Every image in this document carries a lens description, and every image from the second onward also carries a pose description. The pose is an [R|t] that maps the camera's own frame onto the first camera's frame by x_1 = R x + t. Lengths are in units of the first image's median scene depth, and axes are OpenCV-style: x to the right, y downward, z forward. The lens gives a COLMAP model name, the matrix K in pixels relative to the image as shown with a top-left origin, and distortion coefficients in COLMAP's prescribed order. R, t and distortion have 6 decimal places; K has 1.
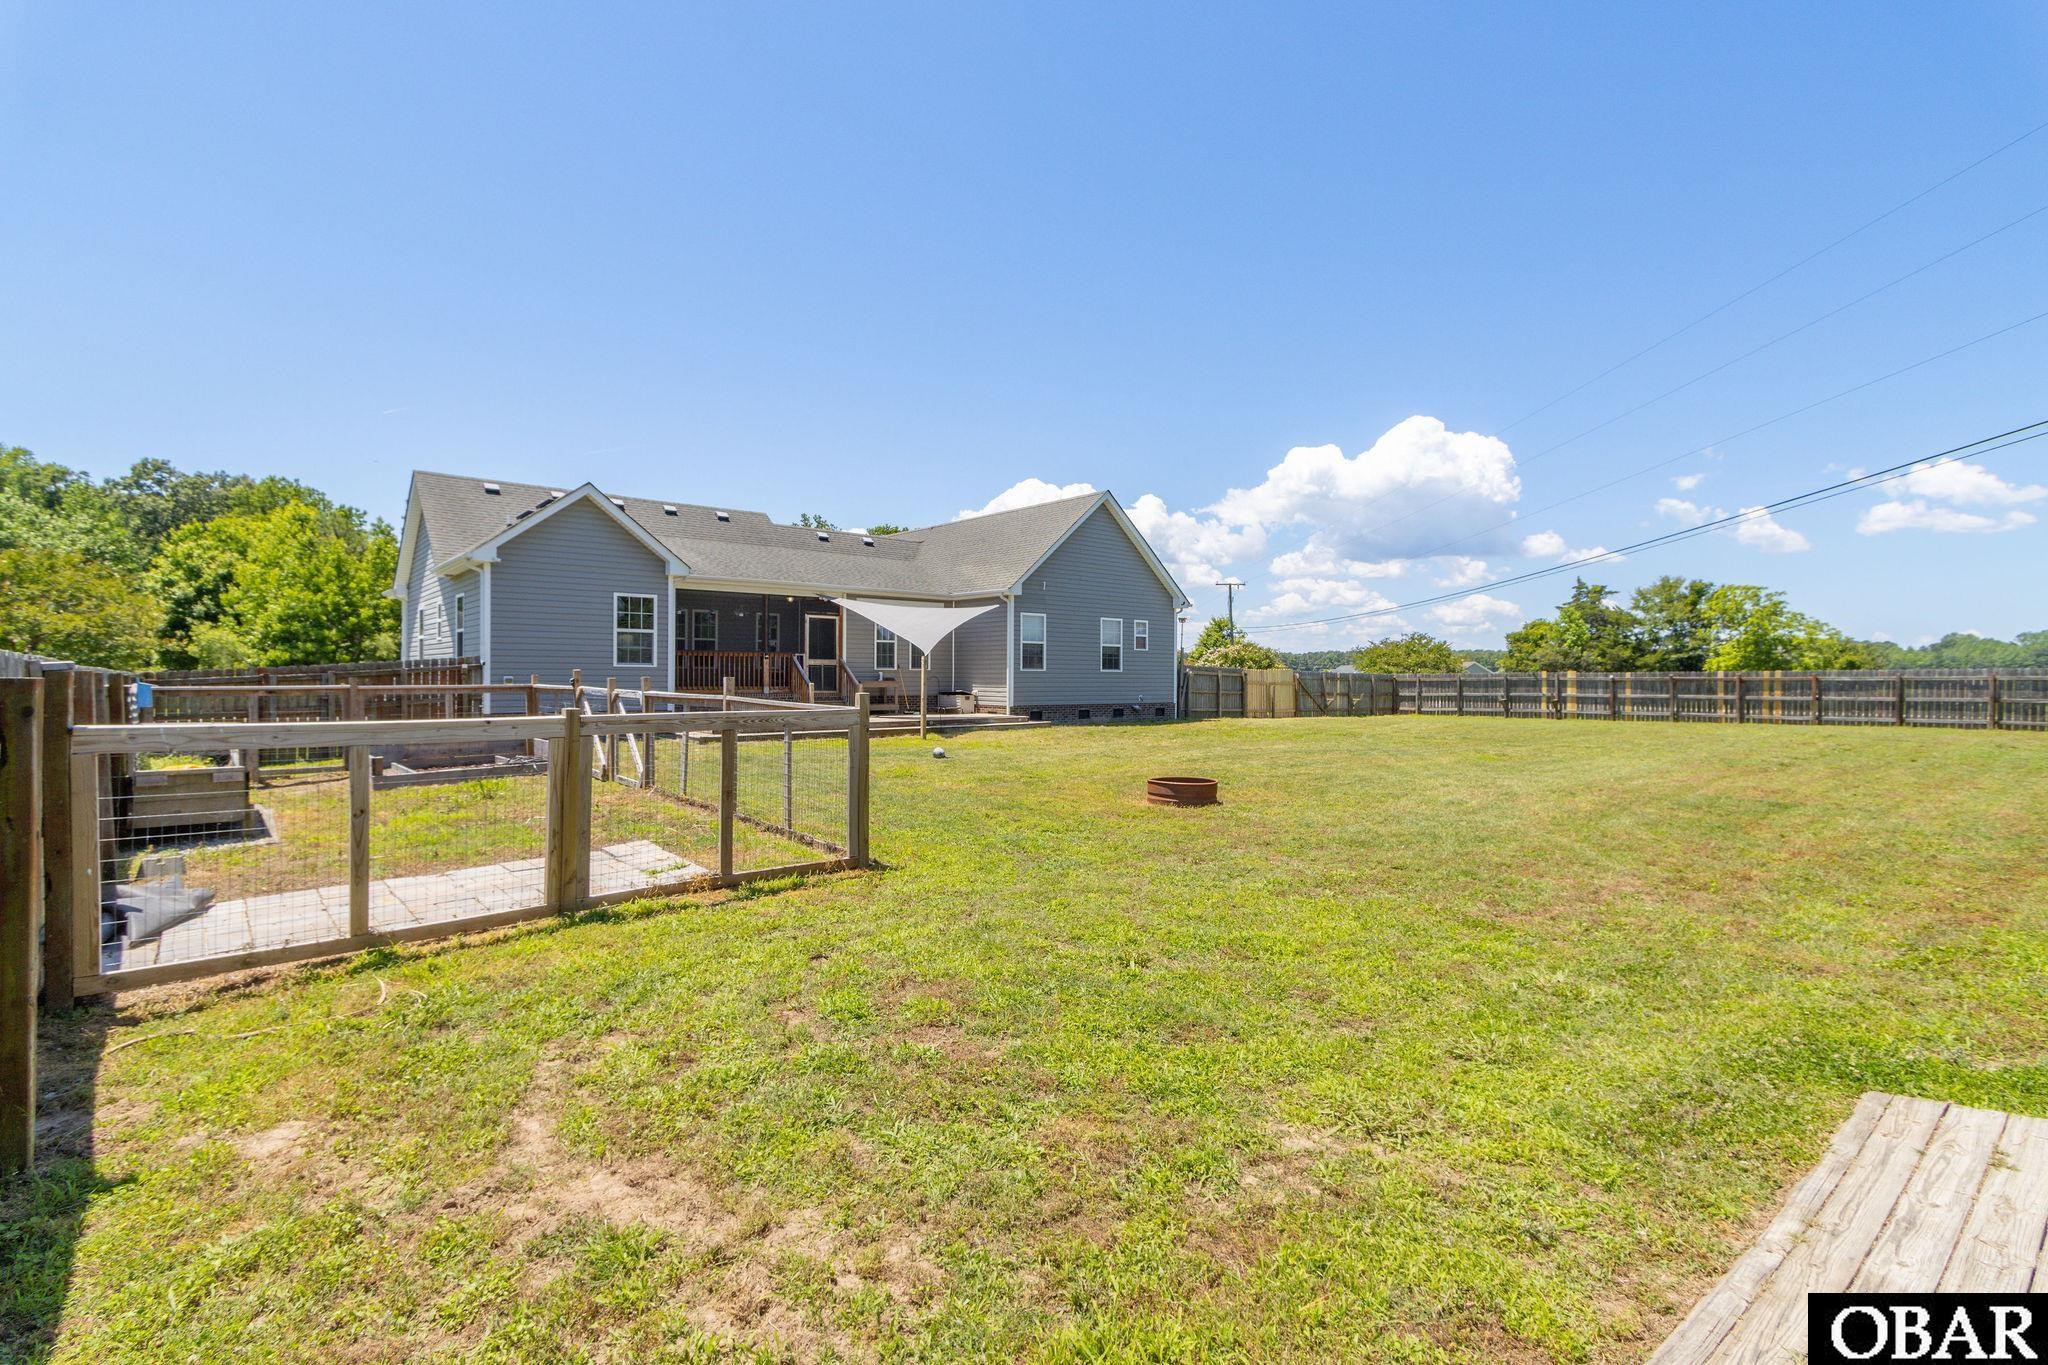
lens RADIAL K [[947.6, 0, 1028.8], [0, 947.6, 681.9], [0, 0, 1]] dist [-0.020852, 0.019673]
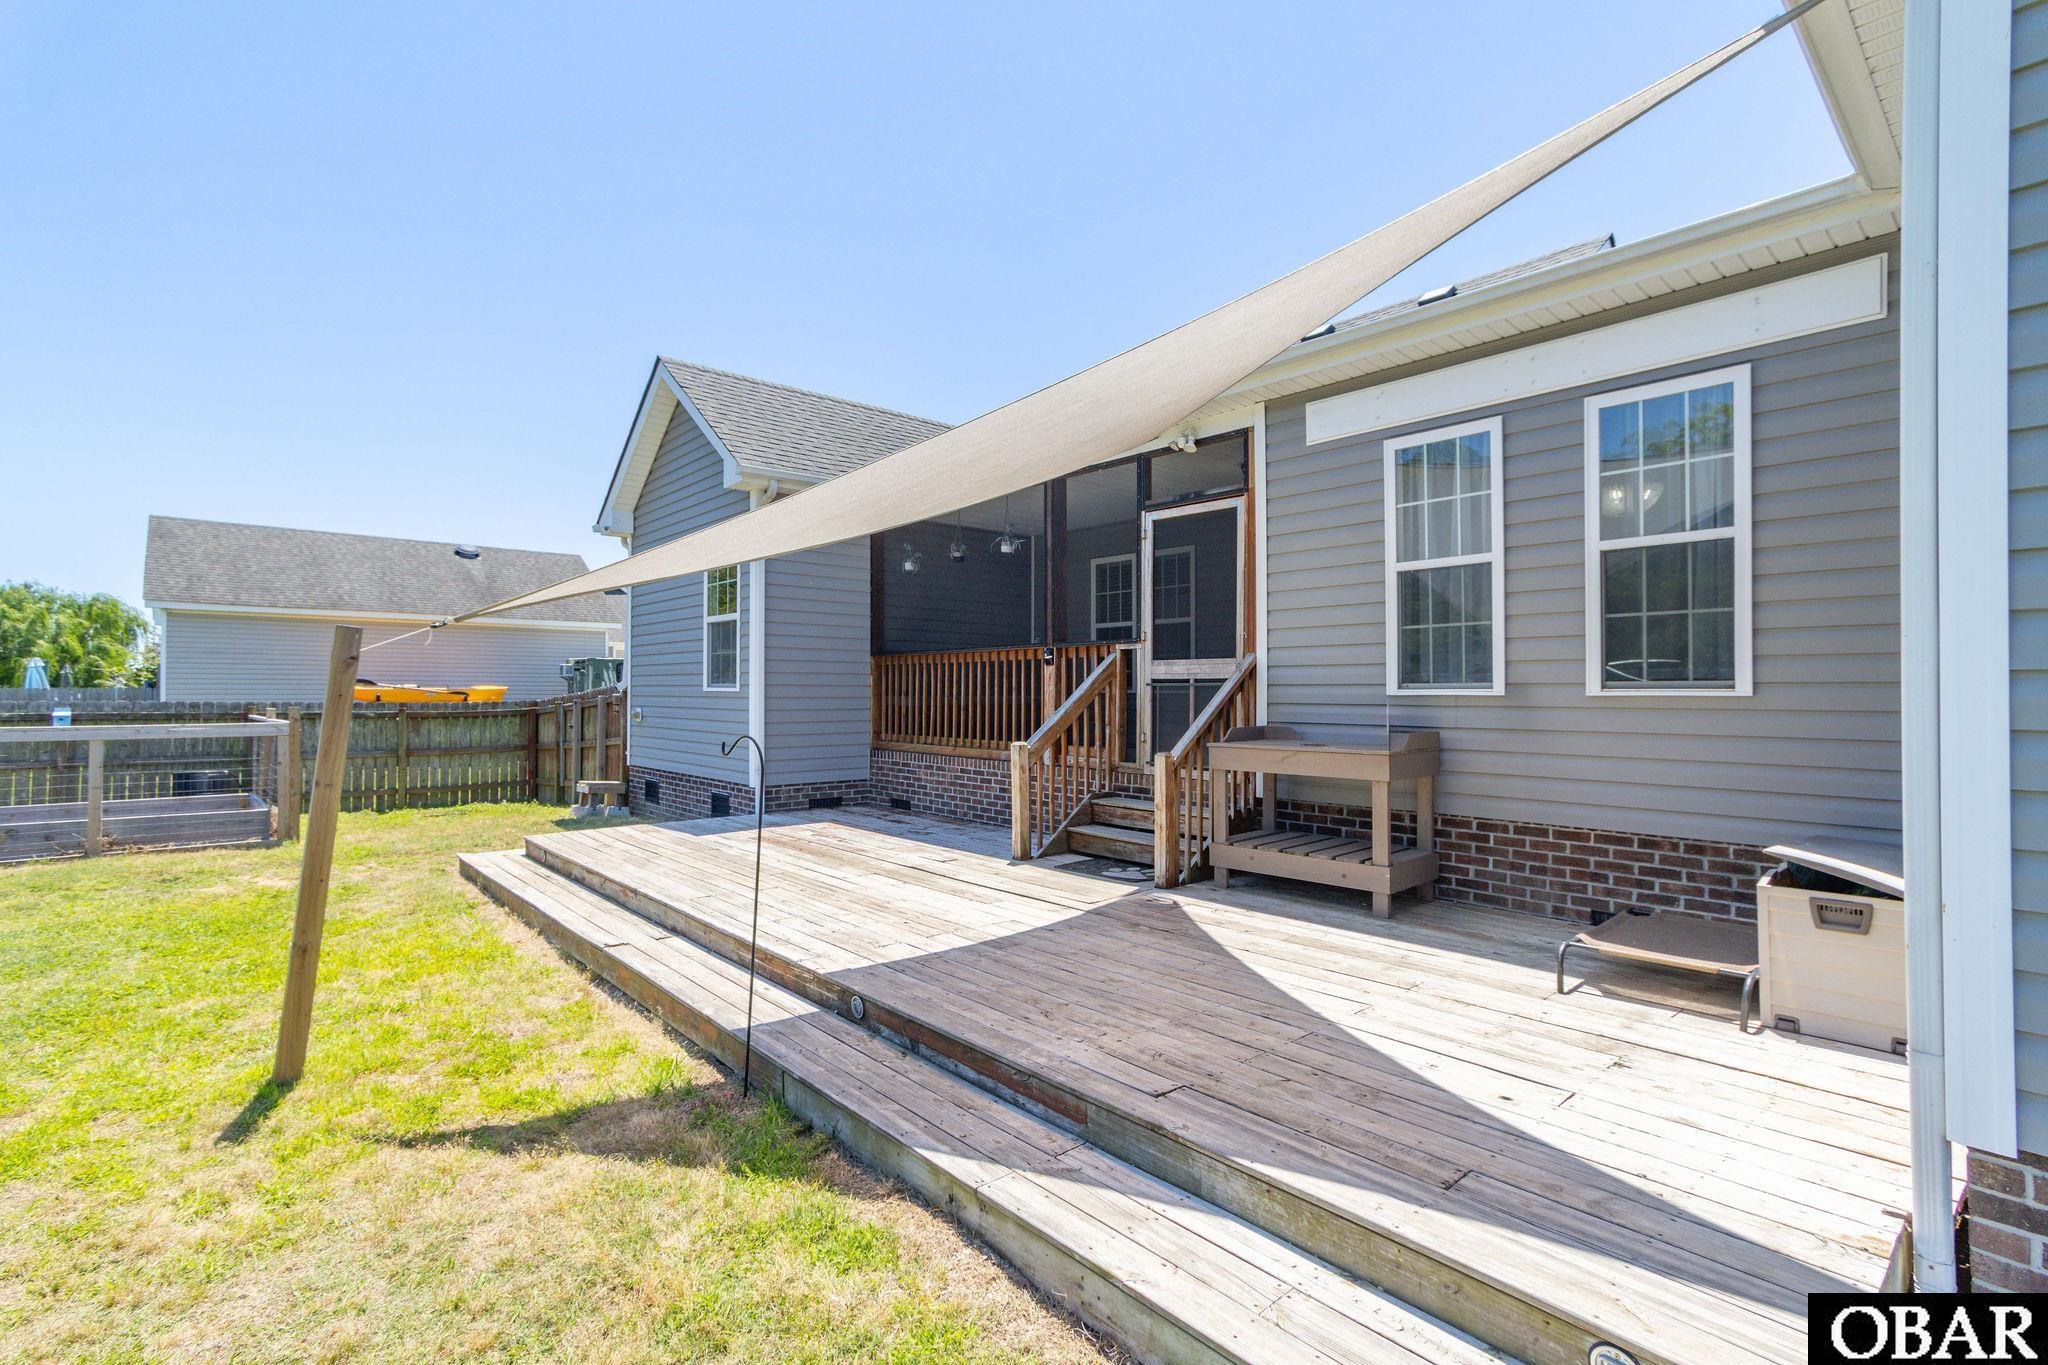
lens RADIAL K [[947.6, 0, 1028.8], [0, 947.6, 681.9], [0, 0, 1]] dist [-0.020852, 0.019673]
pose [[0.024861, -0.015526, -0.999570, 0.062459], [-0.010063, 0.999825, -0.015780, -0.012232], [0.999640, 0.010451, 0.024701, 0.954654]]
